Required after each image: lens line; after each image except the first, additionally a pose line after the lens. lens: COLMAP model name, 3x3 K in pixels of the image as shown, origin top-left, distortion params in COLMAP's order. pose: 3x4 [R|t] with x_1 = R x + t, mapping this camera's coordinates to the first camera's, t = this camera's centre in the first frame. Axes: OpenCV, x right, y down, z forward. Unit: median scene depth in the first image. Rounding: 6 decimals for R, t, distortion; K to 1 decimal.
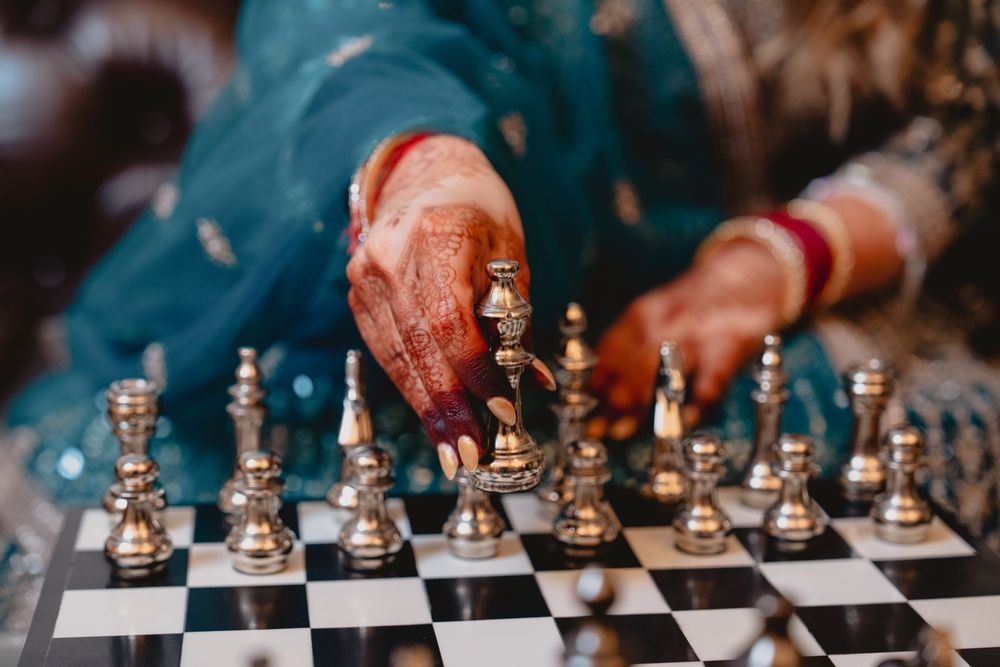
lens RADIAL K [[1936.3, 0, 500.0], [0, 1936.3, 333.5], [0, 0, 1]] dist [0.449289, -0.099044]
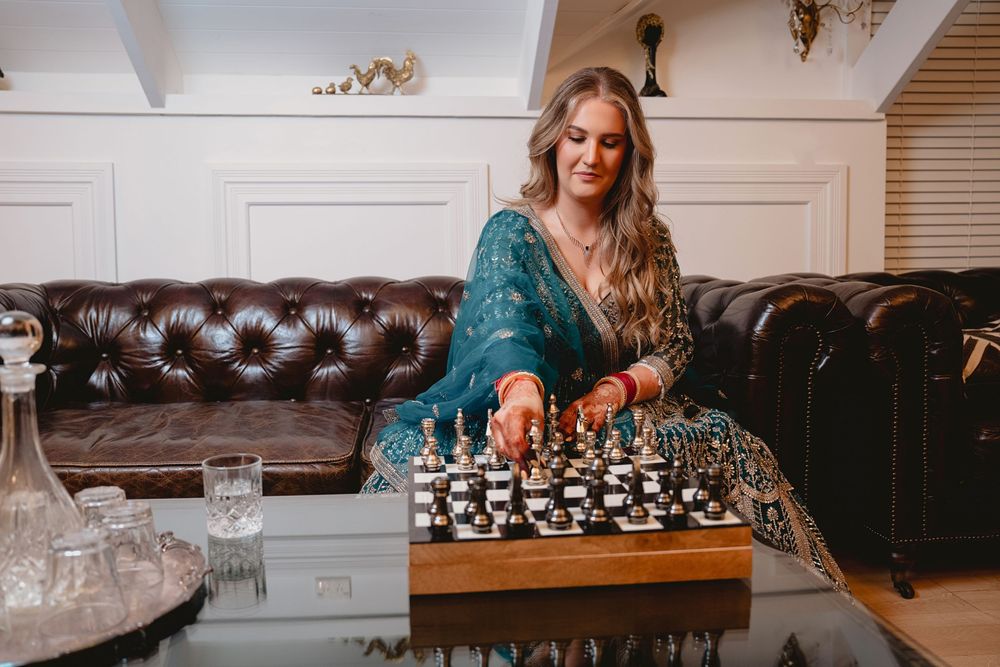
lens RADIAL K [[803.3, 0, 500.0], [0, 803.3, 333.5], [0, 0, 1]] dist [0.012394, 0.006165]
pose [[0.998936, -0.024435, -0.039122, 0.003140], [0.018718, 0.989924, -0.140354, 0.076990], [0.042157, 0.139472, 0.989328, -0.445337]]
